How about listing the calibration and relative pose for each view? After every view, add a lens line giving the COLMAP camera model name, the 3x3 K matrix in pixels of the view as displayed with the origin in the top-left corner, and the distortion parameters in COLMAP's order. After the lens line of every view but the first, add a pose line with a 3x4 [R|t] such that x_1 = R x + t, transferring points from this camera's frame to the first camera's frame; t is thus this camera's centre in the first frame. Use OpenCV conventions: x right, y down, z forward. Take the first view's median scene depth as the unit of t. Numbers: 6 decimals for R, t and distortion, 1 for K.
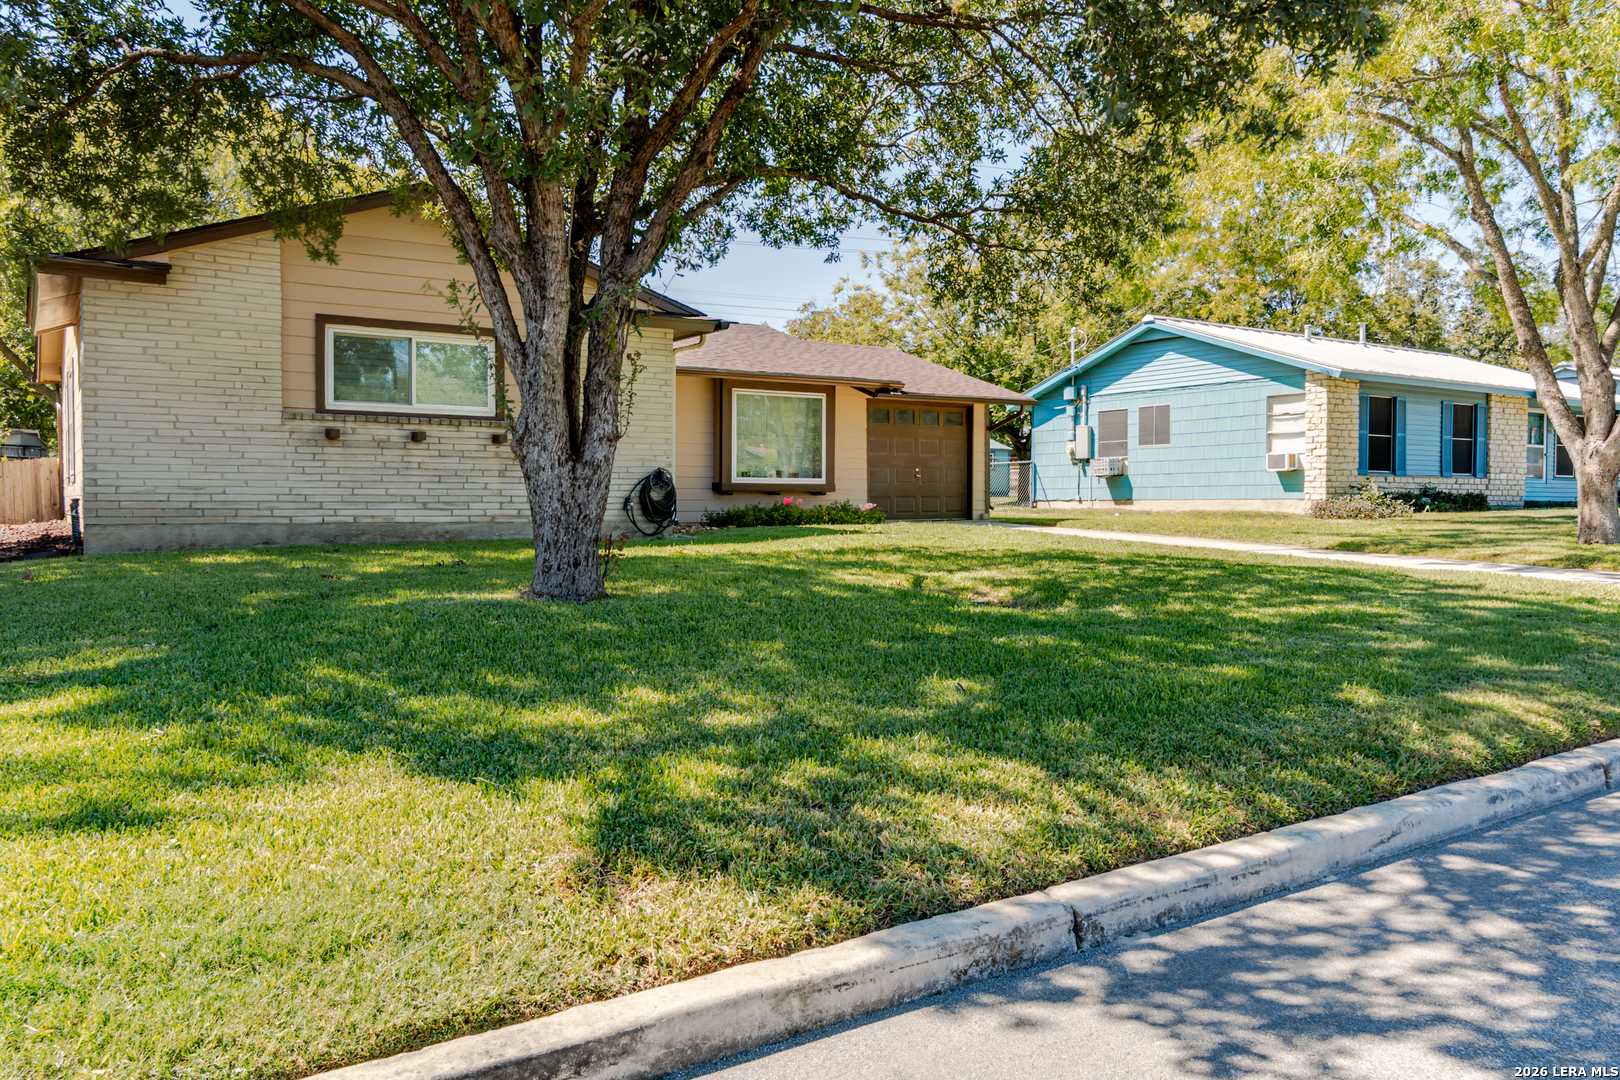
lens RADIAL K [[1207.1, 0, 810.0], [0, 1207.1, 540.0], [0, 0, 1]] dist [0.004642, 0.003772]
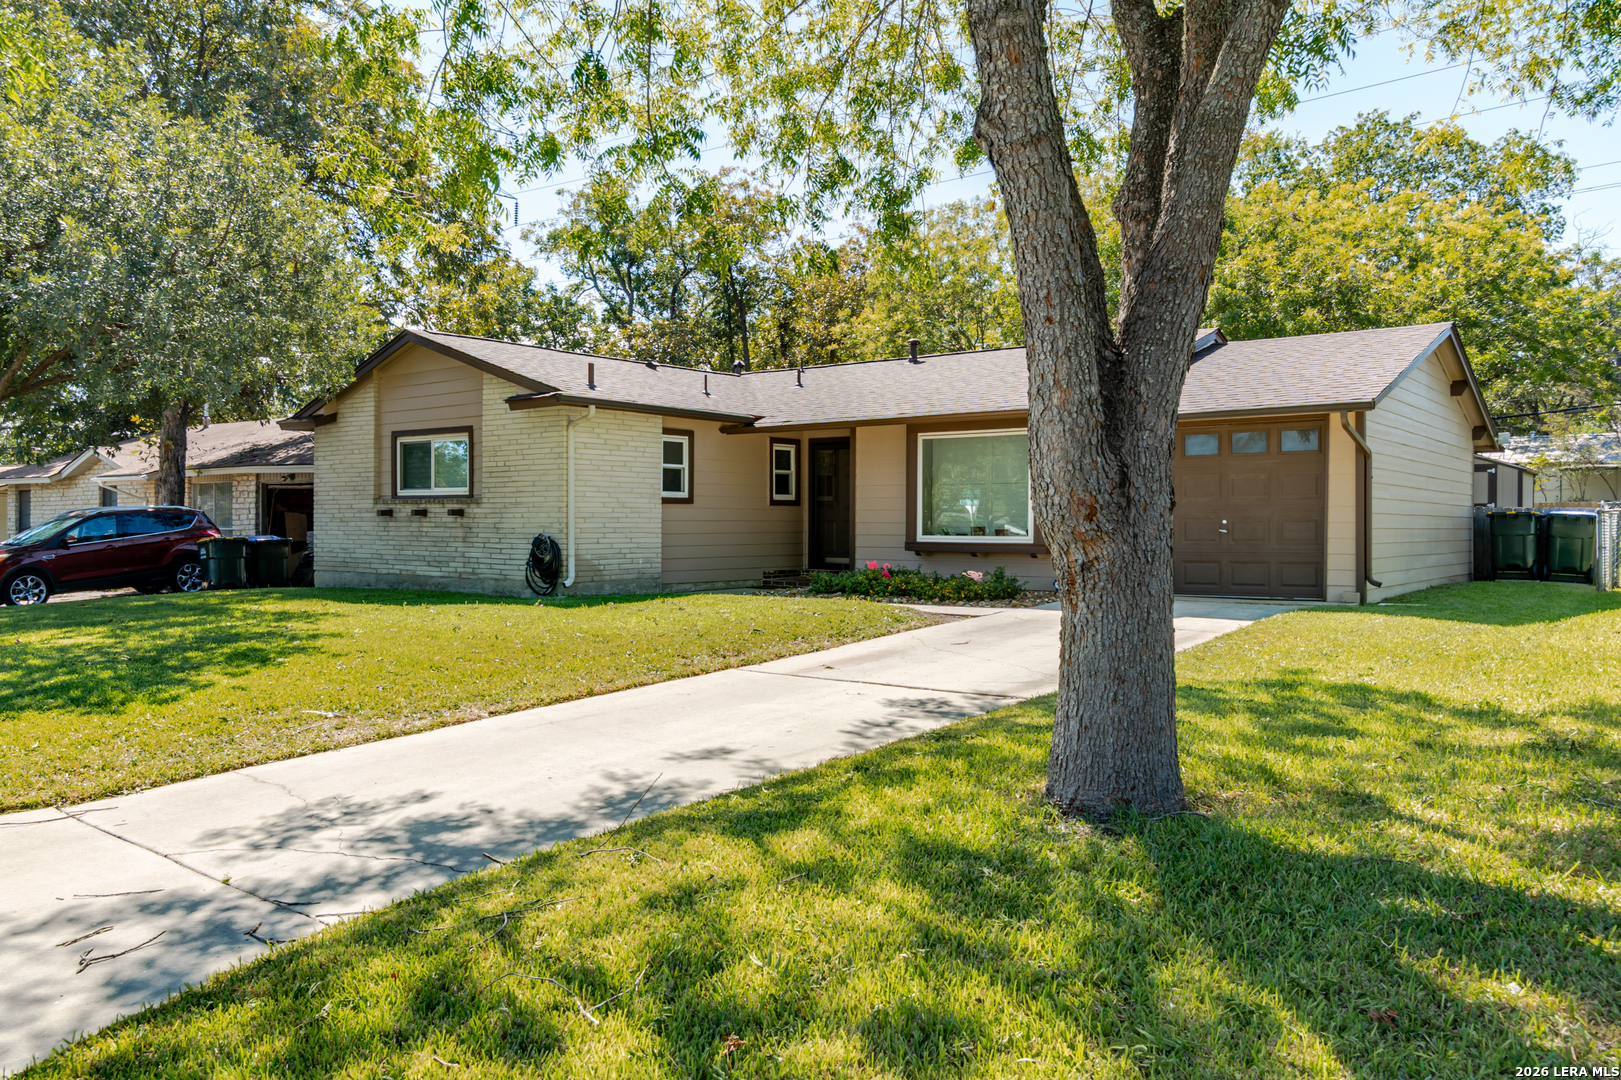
lens RADIAL K [[1207.9, 0, 810.5], [0, 1207.9, 540.0], [0, 0, 1]] dist [0.004642, 0.003772]
pose [[0.333539, 0.004939, -0.942723, 1.104921], [-0.036218, 0.999315, -0.007579, -0.060602], [0.942040, 0.036671, 0.333490, 0.960947]]
